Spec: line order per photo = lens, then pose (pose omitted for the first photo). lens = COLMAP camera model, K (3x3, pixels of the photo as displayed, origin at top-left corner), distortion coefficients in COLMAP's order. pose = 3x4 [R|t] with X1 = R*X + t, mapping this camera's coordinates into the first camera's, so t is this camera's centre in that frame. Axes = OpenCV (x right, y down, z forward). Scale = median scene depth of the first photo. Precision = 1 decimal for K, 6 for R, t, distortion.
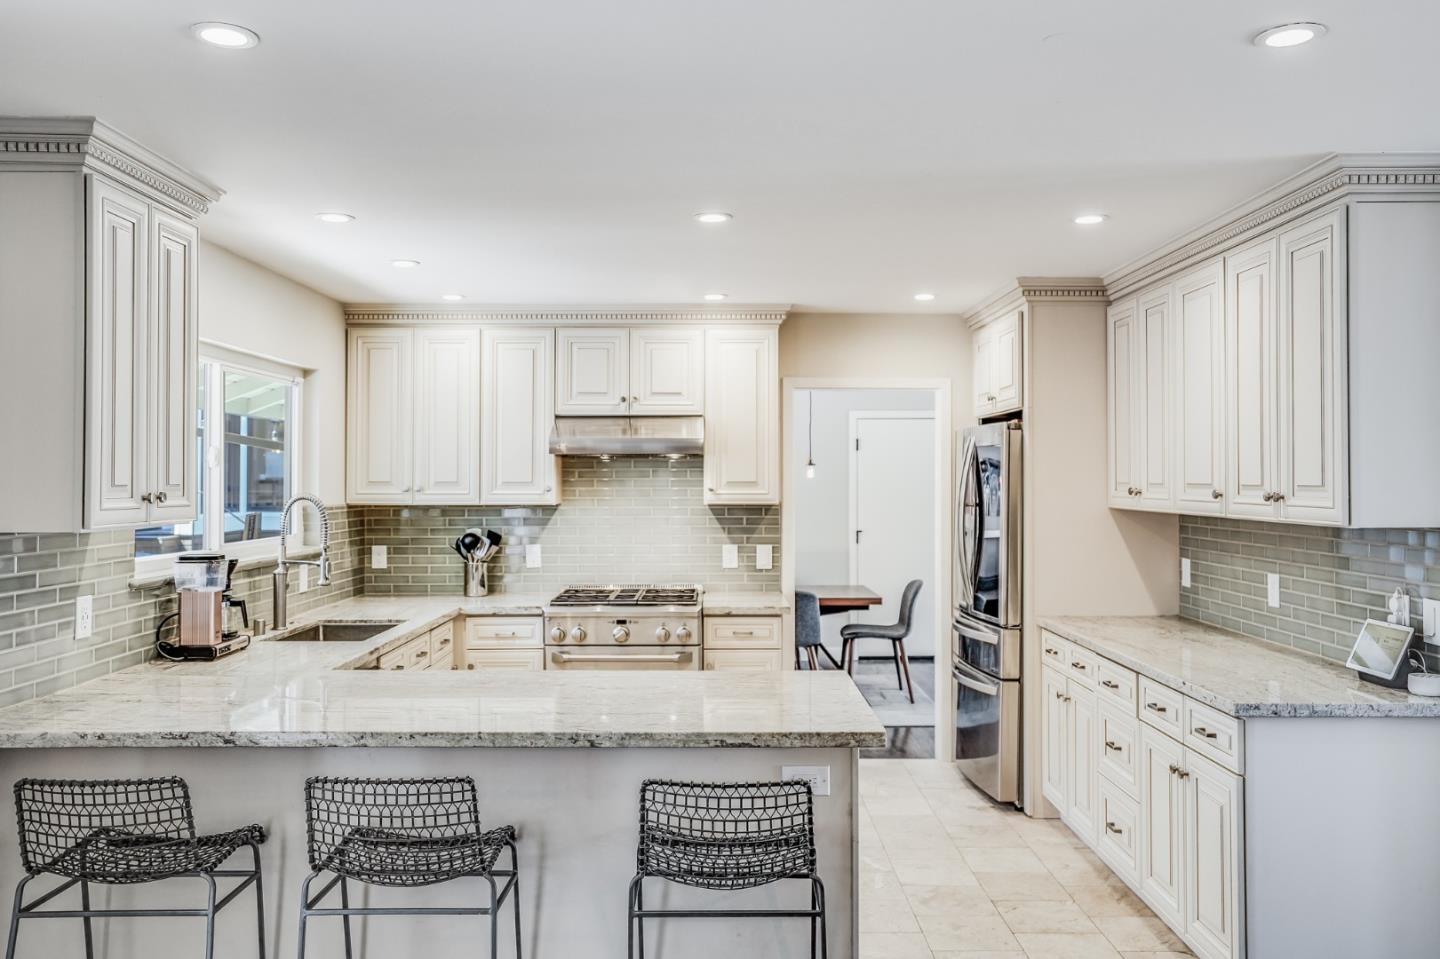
lens RADIAL K [[1124.1, 0, 716.4], [0, 1124.1, 477.9], [0, 0, 1]] dist [-0.012191, 0.001047]
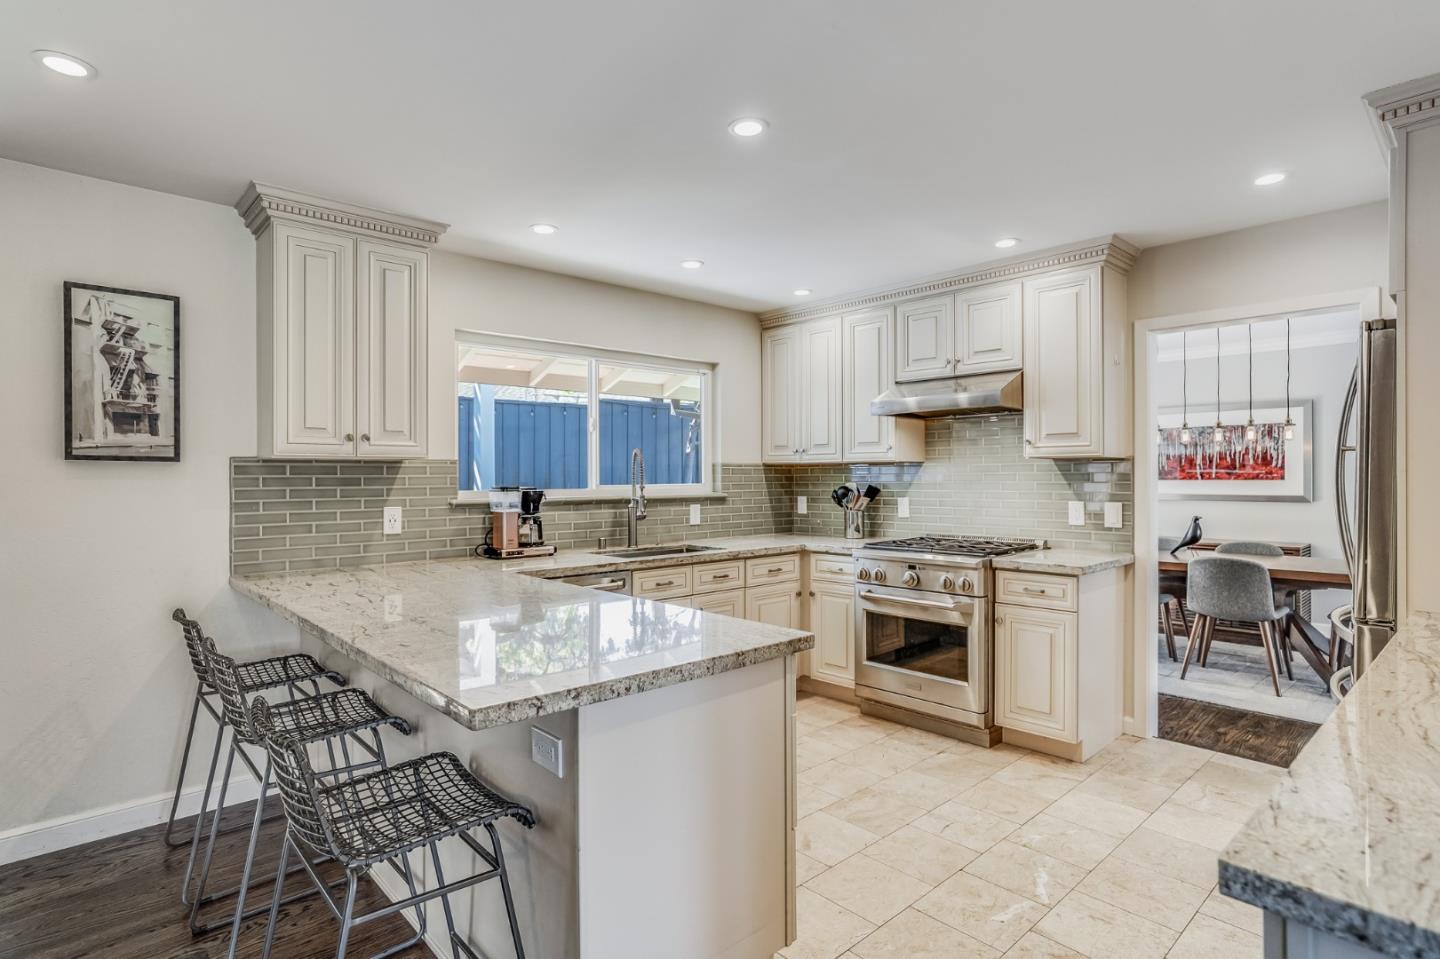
lens RADIAL K [[727.4, 0, 725.3], [0, 727.4, 477.4], [0, 0, 1]] dist [-0.008630, 0.004636]
pose [[0.695402, -0.001029, -0.718620, 0.265272], [0.005611, 0.999976, 0.003997, 0.036327], [0.718599, -0.006812, 0.695391, 0.362838]]
